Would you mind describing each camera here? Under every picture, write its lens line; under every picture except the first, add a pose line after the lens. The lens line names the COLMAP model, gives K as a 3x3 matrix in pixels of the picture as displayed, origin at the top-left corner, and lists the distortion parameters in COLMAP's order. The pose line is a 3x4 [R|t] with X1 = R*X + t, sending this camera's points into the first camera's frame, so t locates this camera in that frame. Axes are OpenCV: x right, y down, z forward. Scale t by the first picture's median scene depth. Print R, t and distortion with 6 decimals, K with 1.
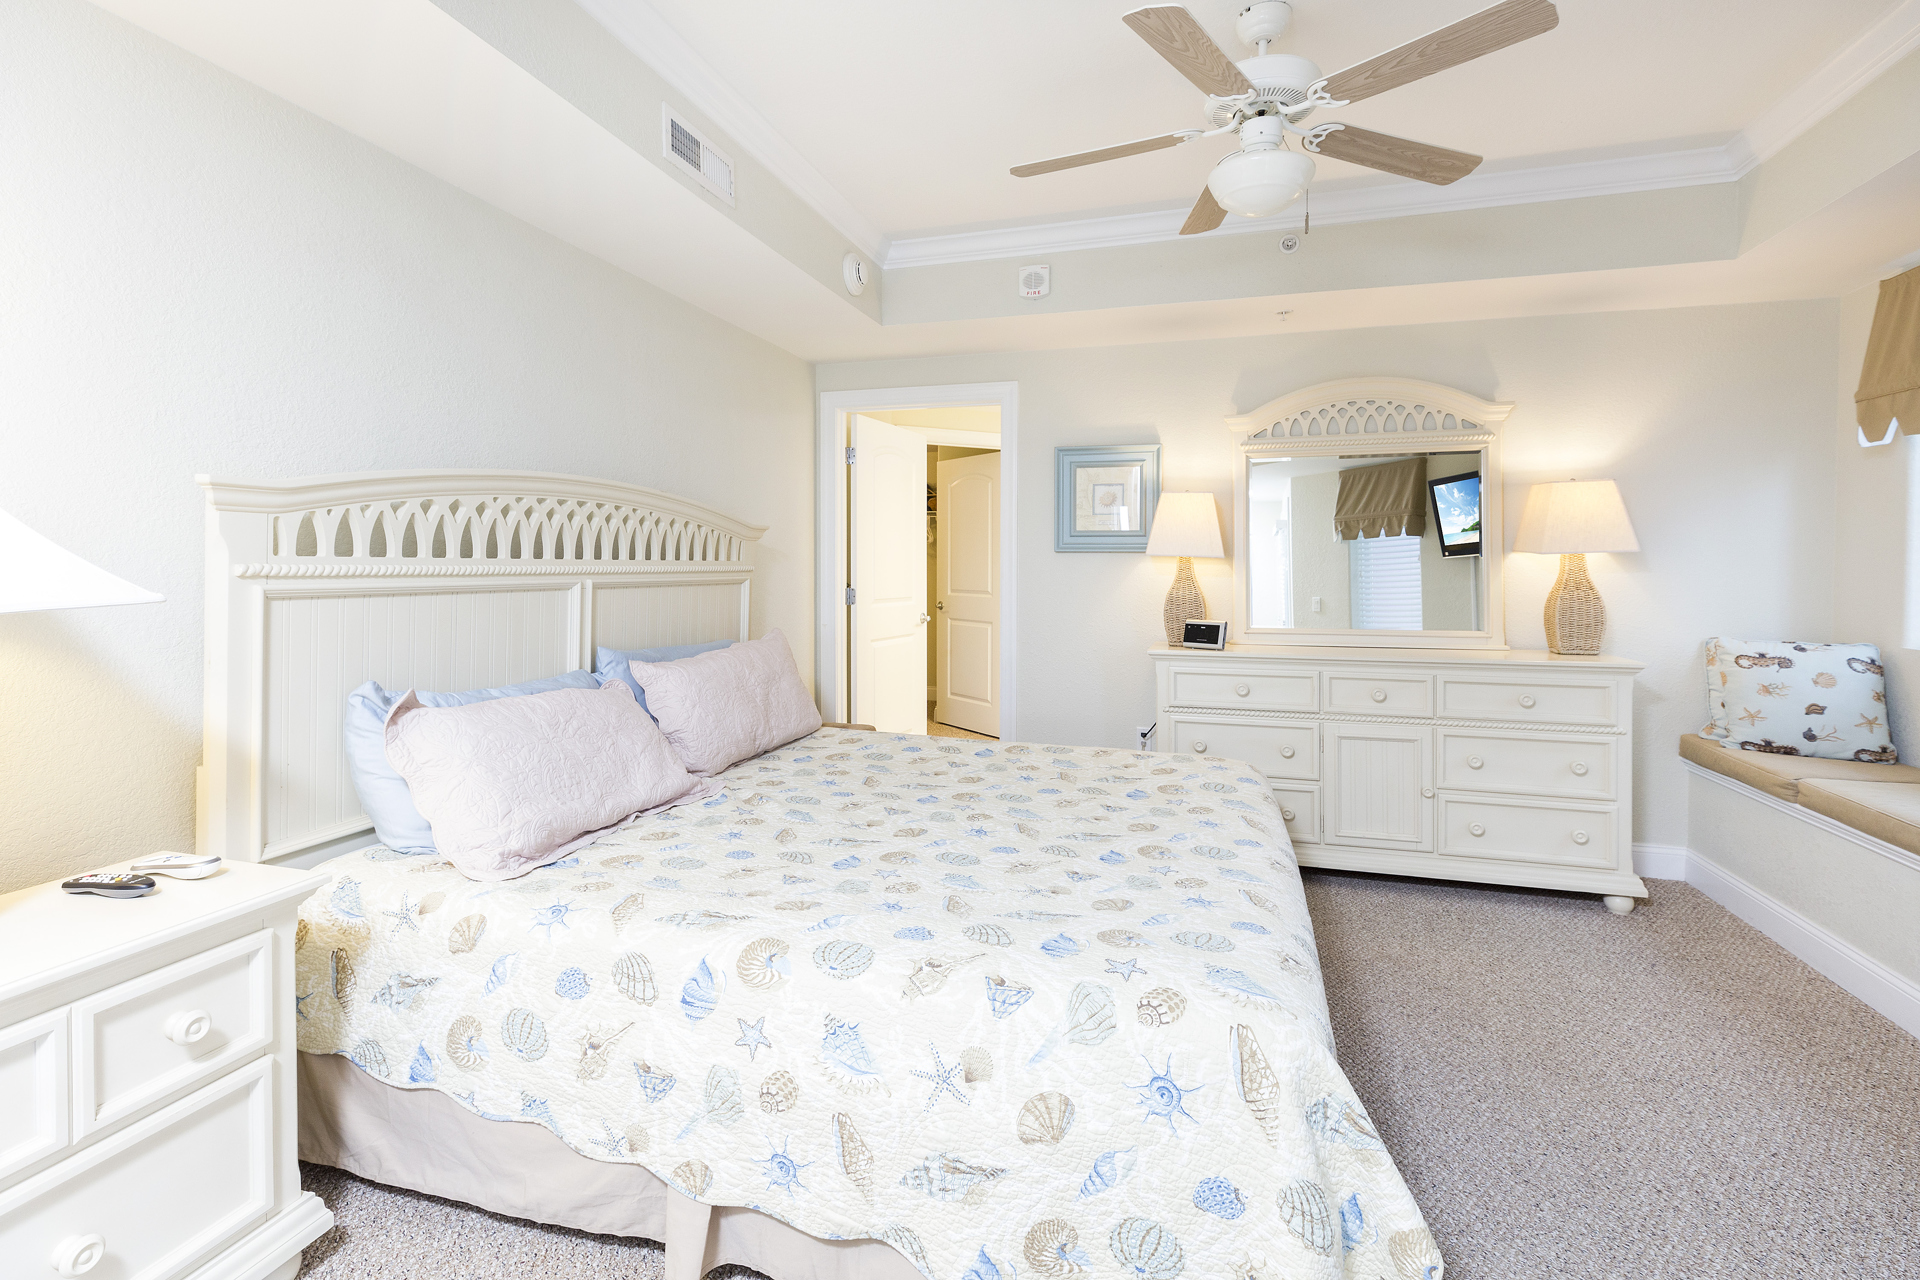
lens RADIAL K [[863.6, 0, 949.8], [0, 863.6, 637.3], [0, 0, 1]] dist [0.003601, 0.000831]
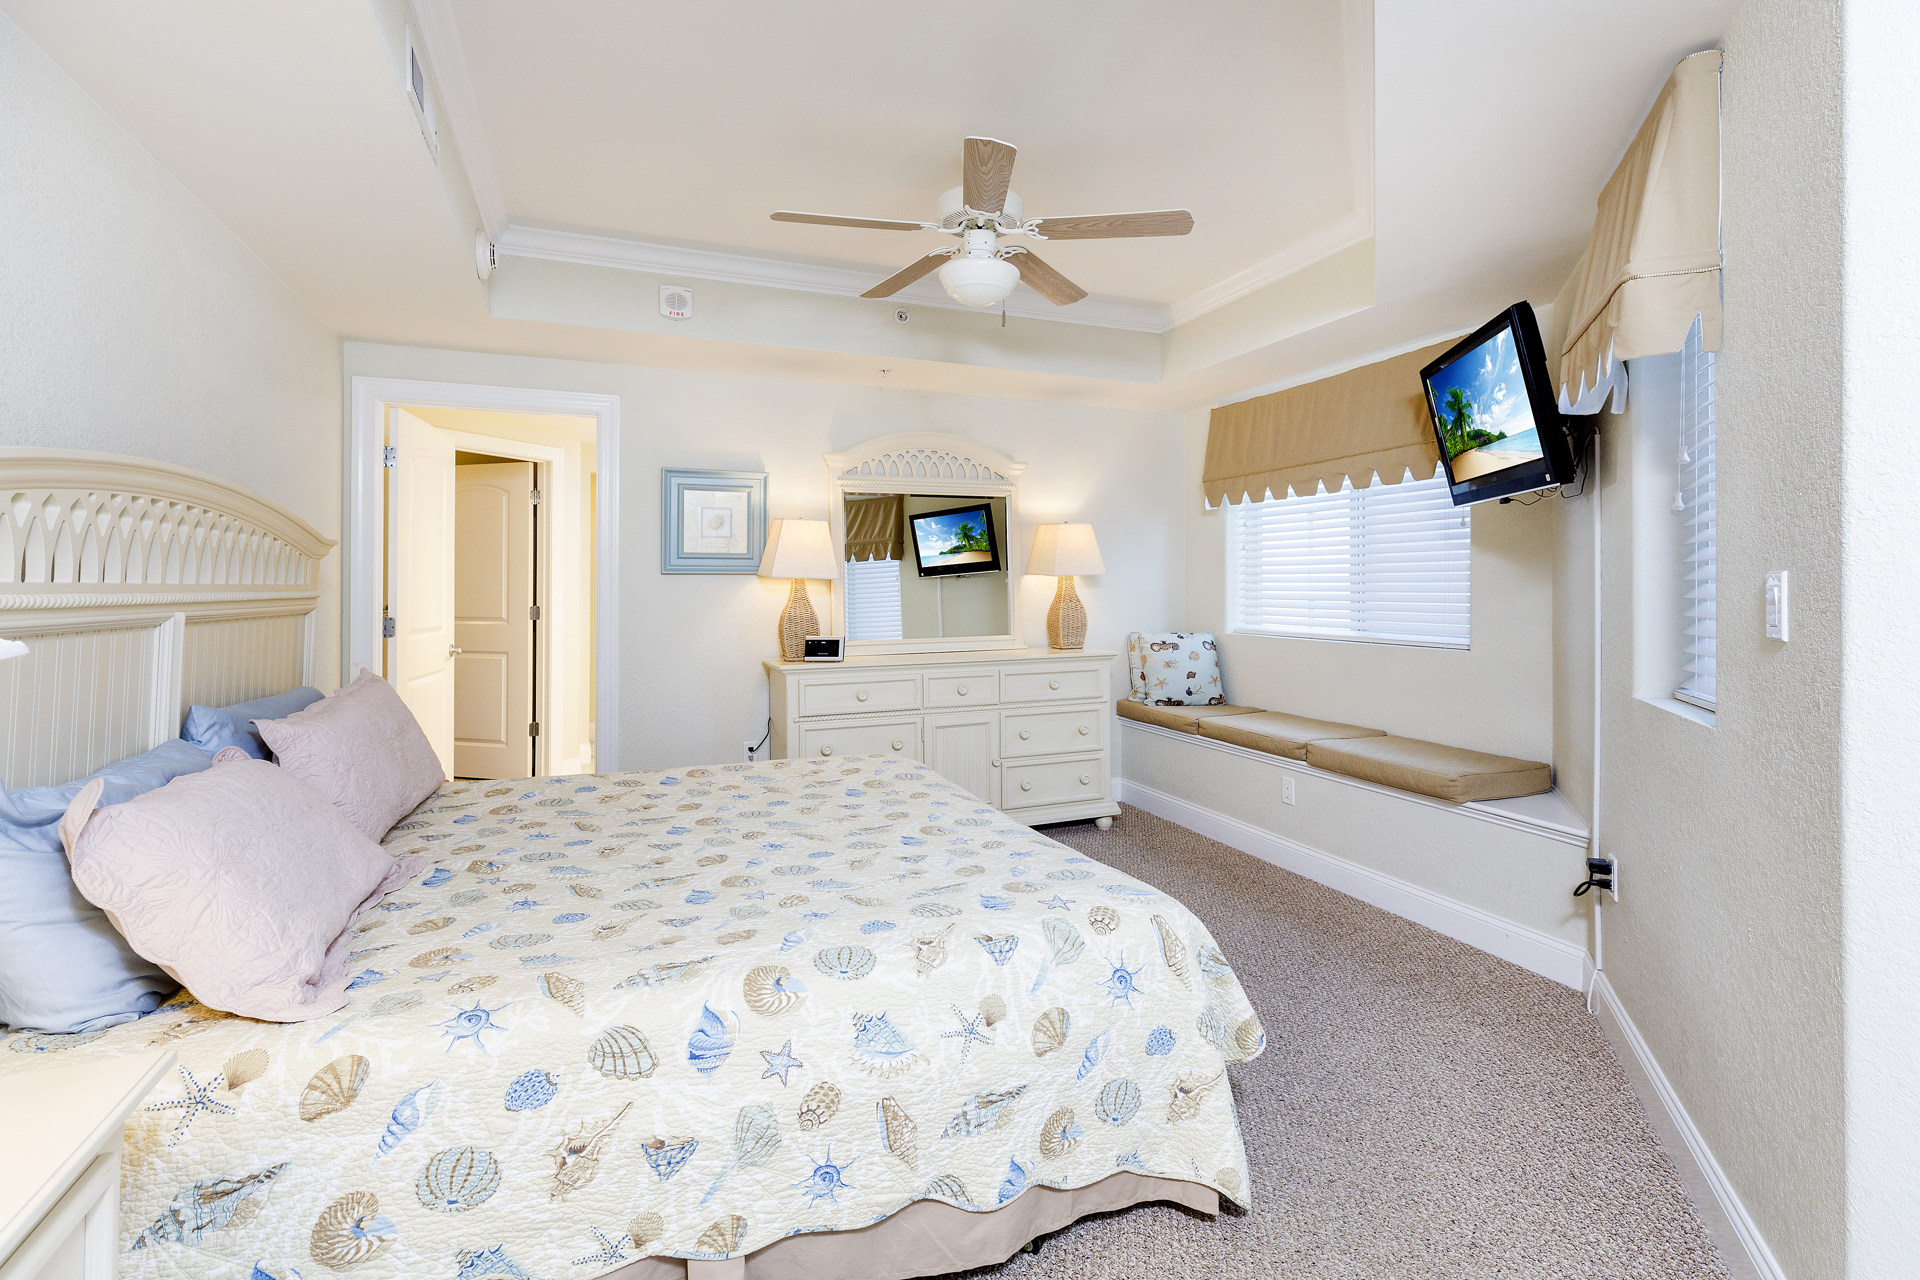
lens RADIAL K [[840.0, 0, 987.9], [0, 840.0, 642.8], [0, 0, 1]] dist [0.002865, 0.000533]
pose [[0.785704, -0.049389, 0.616627, -0.540461], [0.059102, 0.998241, 0.004647, -0.009187], [-0.615772, 0.032793, 0.787241, 0.068931]]
